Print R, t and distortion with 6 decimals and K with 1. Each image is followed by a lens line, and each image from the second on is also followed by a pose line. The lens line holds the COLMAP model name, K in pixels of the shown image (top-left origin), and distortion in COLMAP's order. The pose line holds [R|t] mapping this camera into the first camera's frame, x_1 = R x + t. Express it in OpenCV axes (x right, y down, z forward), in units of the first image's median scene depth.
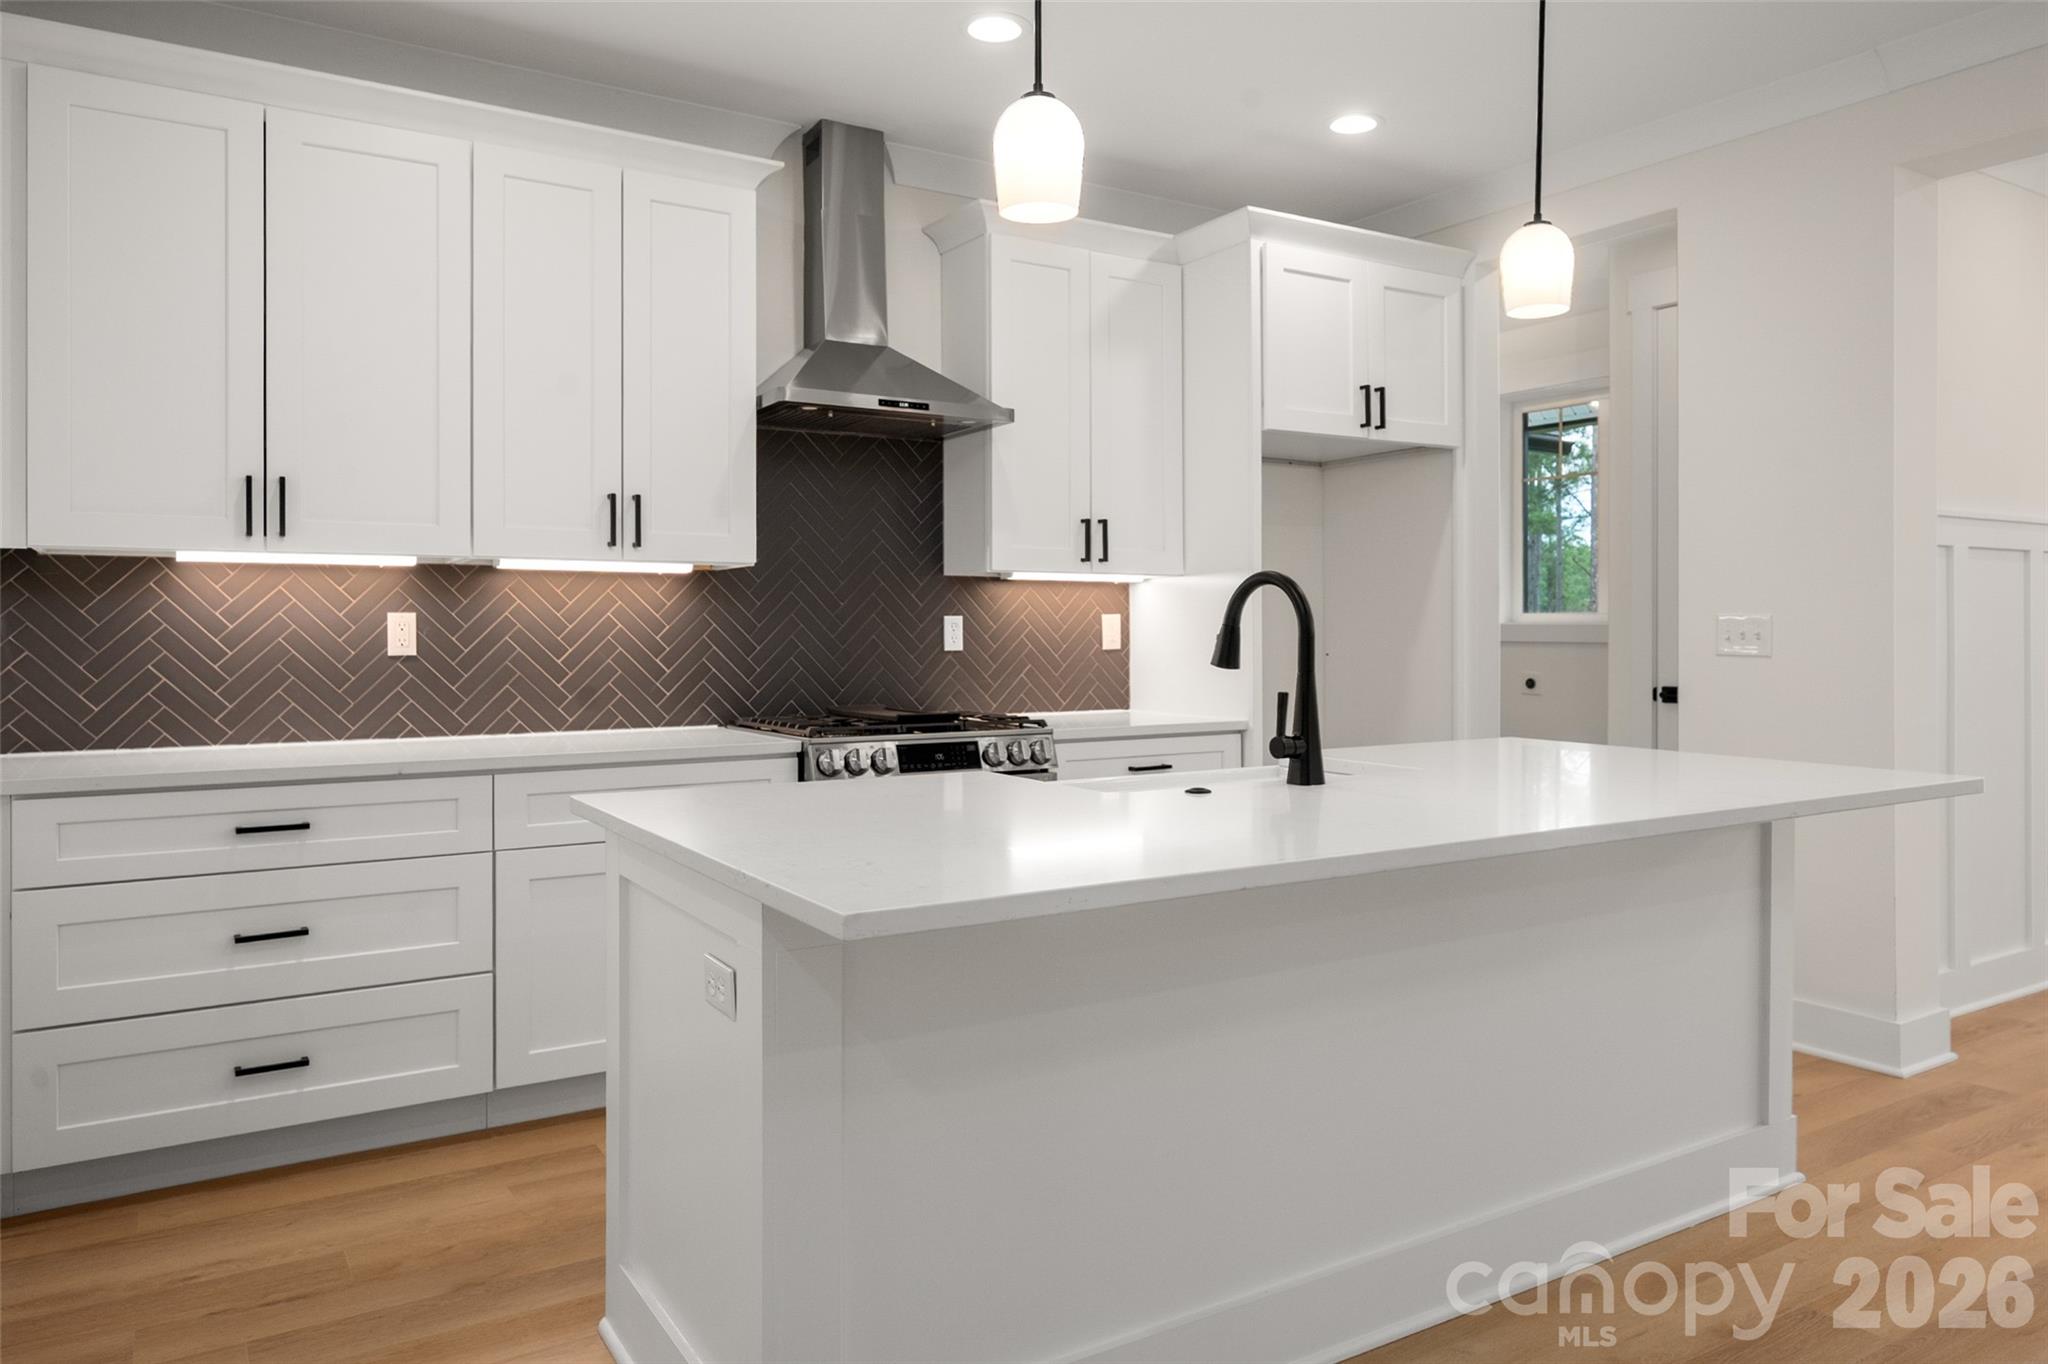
lens RADIAL K [[1379.7, 0, 1034.6], [0, 1379.7, 627.0], [0, 0, 1]] dist [-0.000085, 0.000622]
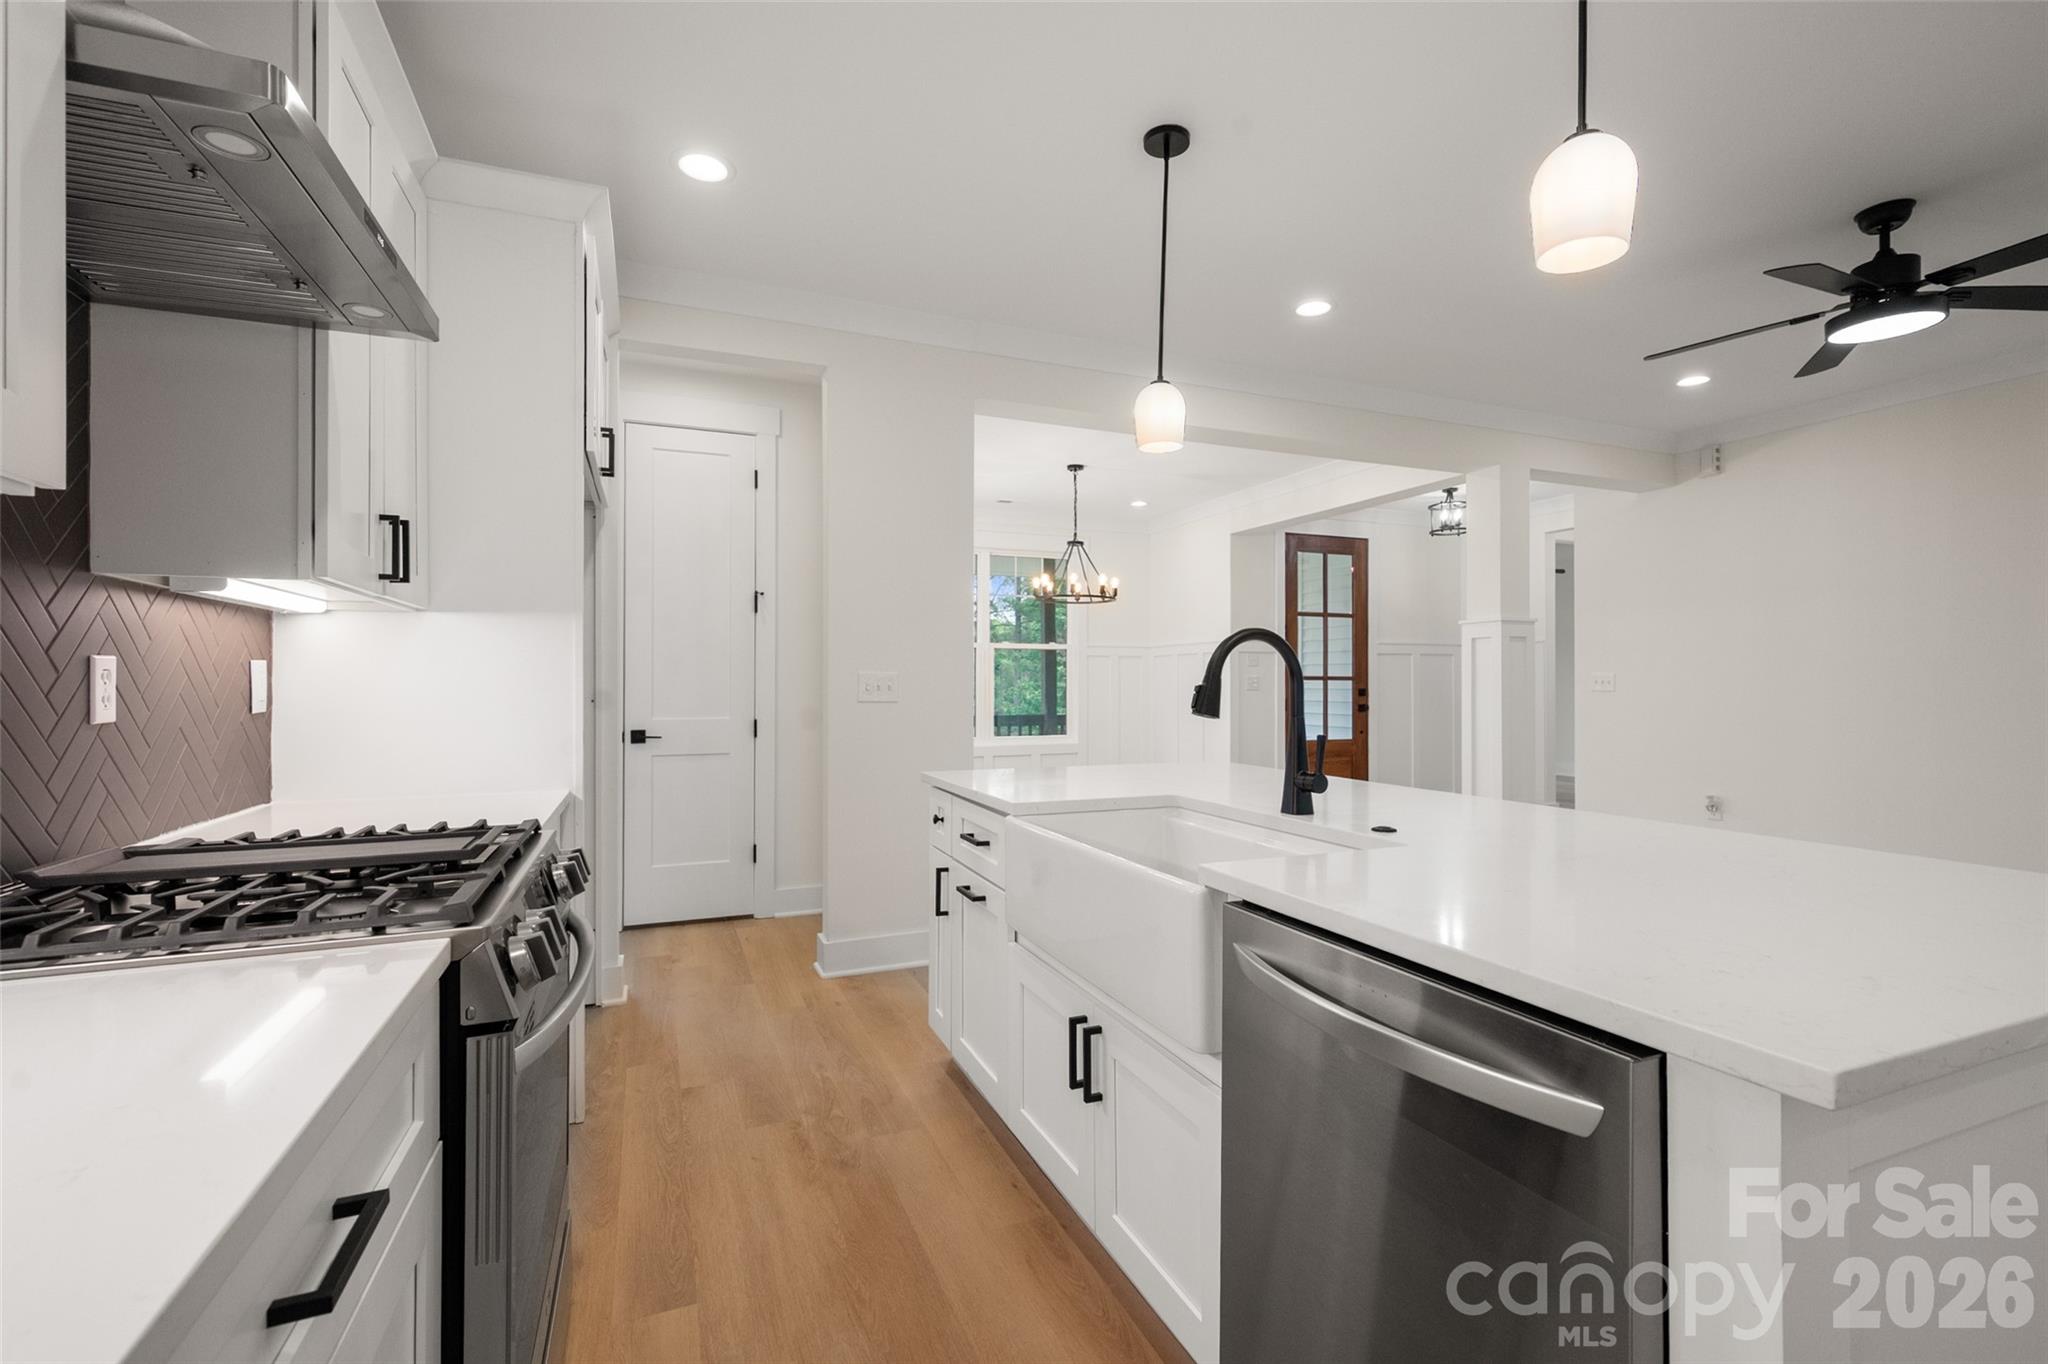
lens RADIAL K [[901.0, 0, 1027.7], [0, 901.0, 678.1], [0, 0, 1]] dist [-0.001104, -0.000100]
pose [[0.167637, 0.006896, 0.985825, -0.407231], [-0.001068, 0.999976, -0.006813, 0.002983], [-0.985848, 0.000089, 0.167641, 0.754689]]
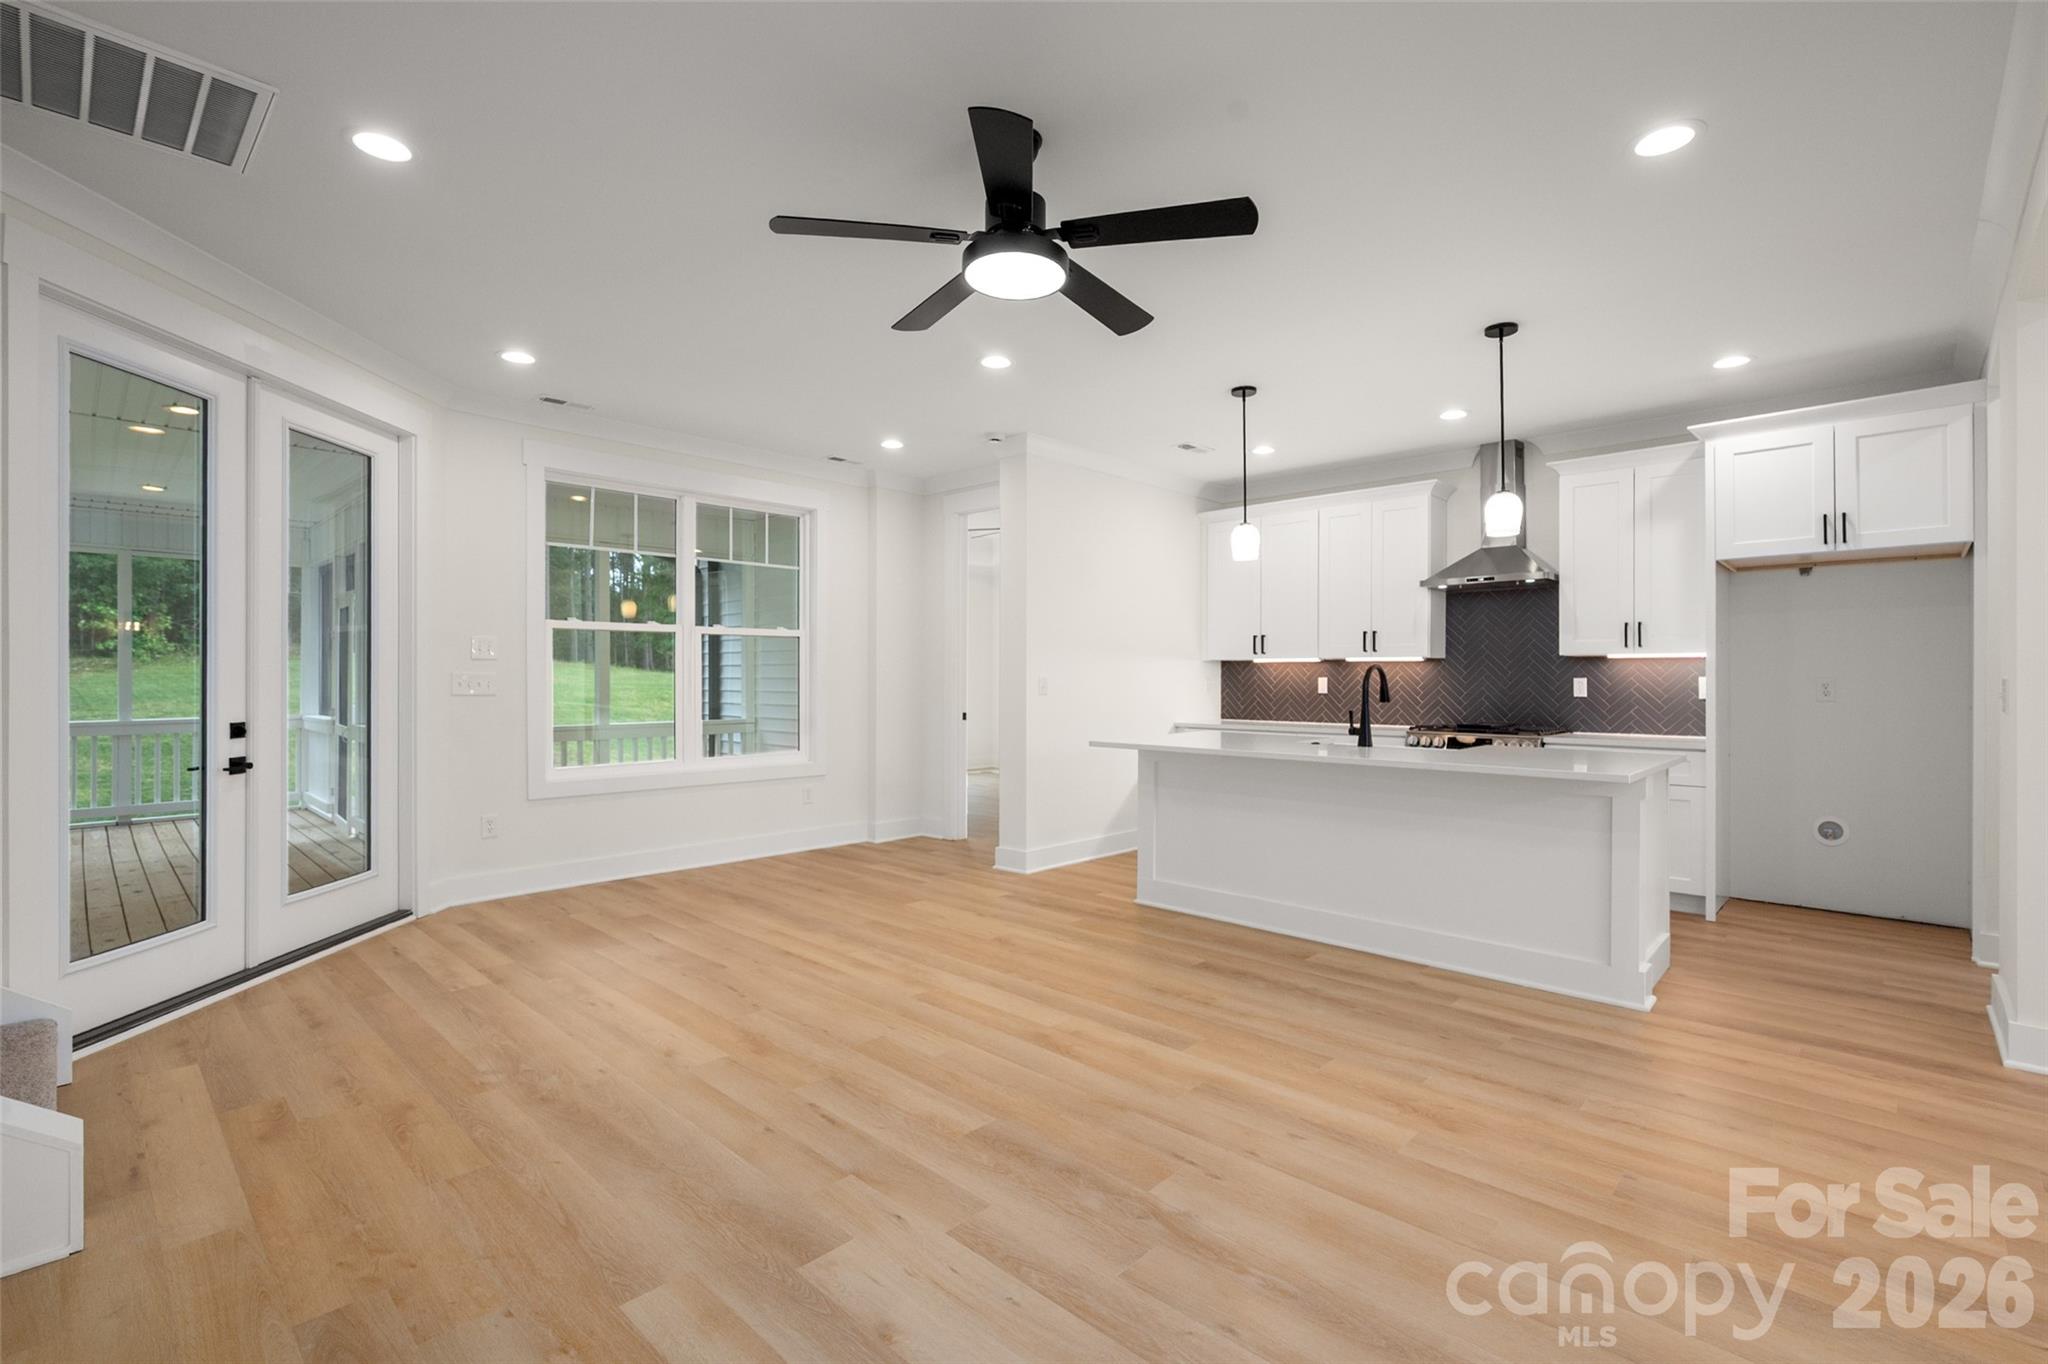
lens RADIAL K [[913.2, 0, 1038.6], [0, 913.2, 675.8], [0, 0, 1]] dist [0.000575, 0.000097]
pose [[0.252725, -0.001404, -0.967537, 1.164808], [-0.000404, 0.999999, -0.001556, -0.010864], [0.967538, 0.000784, 0.252724, -0.016089]]
